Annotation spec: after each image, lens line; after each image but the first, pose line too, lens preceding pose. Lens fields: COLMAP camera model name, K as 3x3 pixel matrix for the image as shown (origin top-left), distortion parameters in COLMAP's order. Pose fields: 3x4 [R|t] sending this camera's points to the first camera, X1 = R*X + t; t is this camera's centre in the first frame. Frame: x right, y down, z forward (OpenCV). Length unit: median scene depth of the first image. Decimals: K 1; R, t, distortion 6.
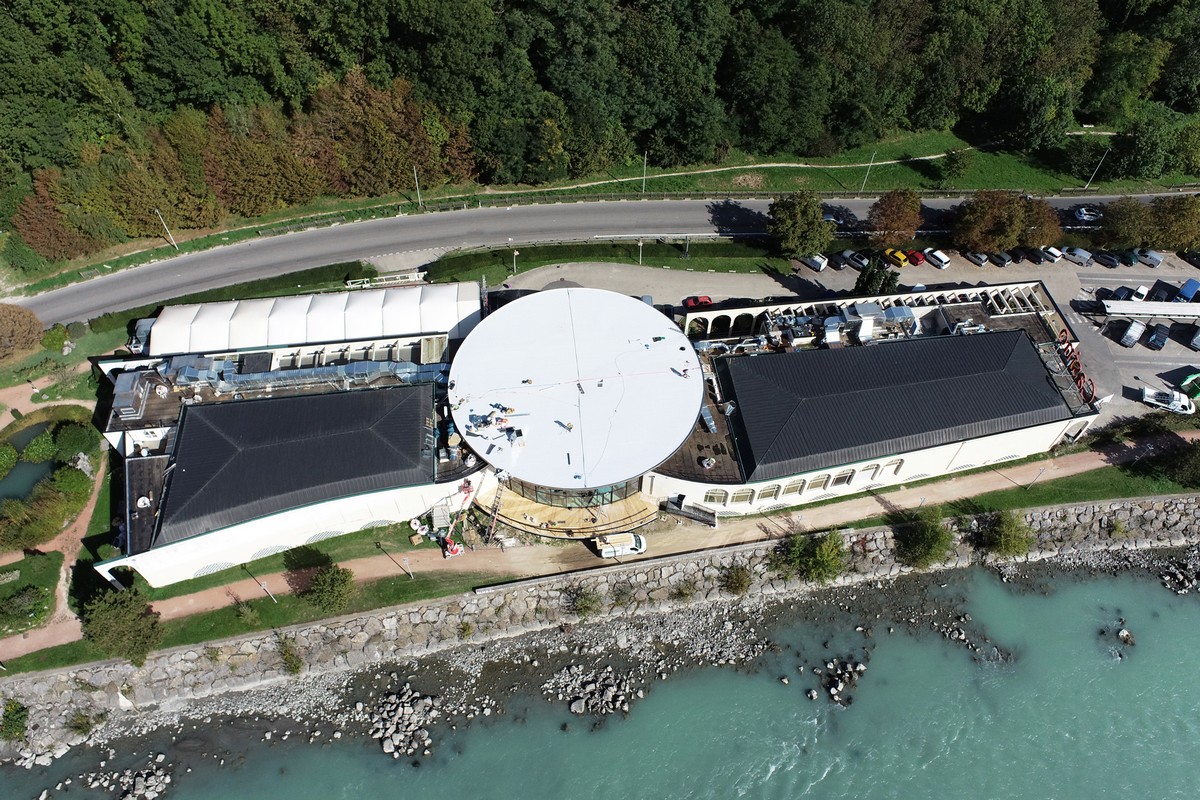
lens RADIAL K [[794.1, 0, 592.0], [0, 794.1, 424.9], [0, 0, 1]] dist [-0.016508, 0.012424]
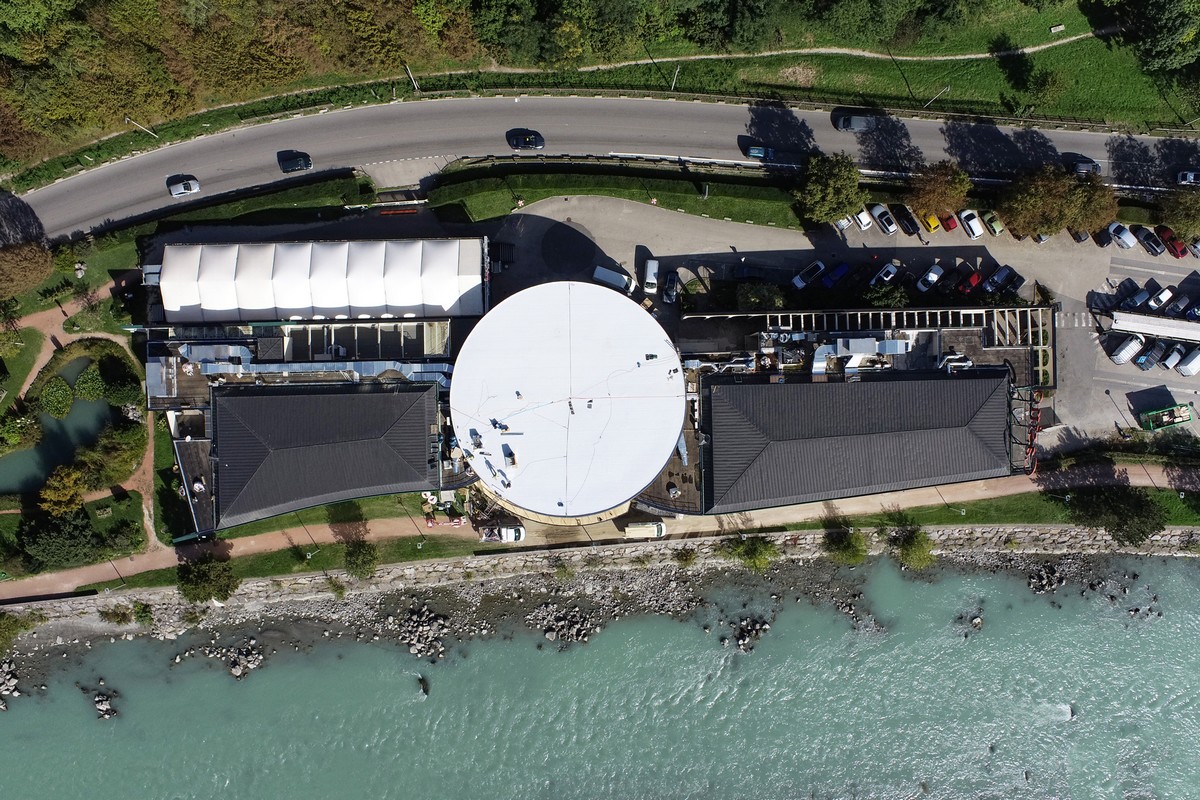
lens RADIAL K [[794.1, 0, 592.6], [0, 794.1, 397.4], [0, 0, 1]] dist [-0.016508, 0.012424]
pose [[0.995484, 0.094914, 0.001497, 0.012019], [-0.077573, 0.804312, 0.589122, -0.720759], [0.054712, -0.586578, 0.808043, 0.133283]]
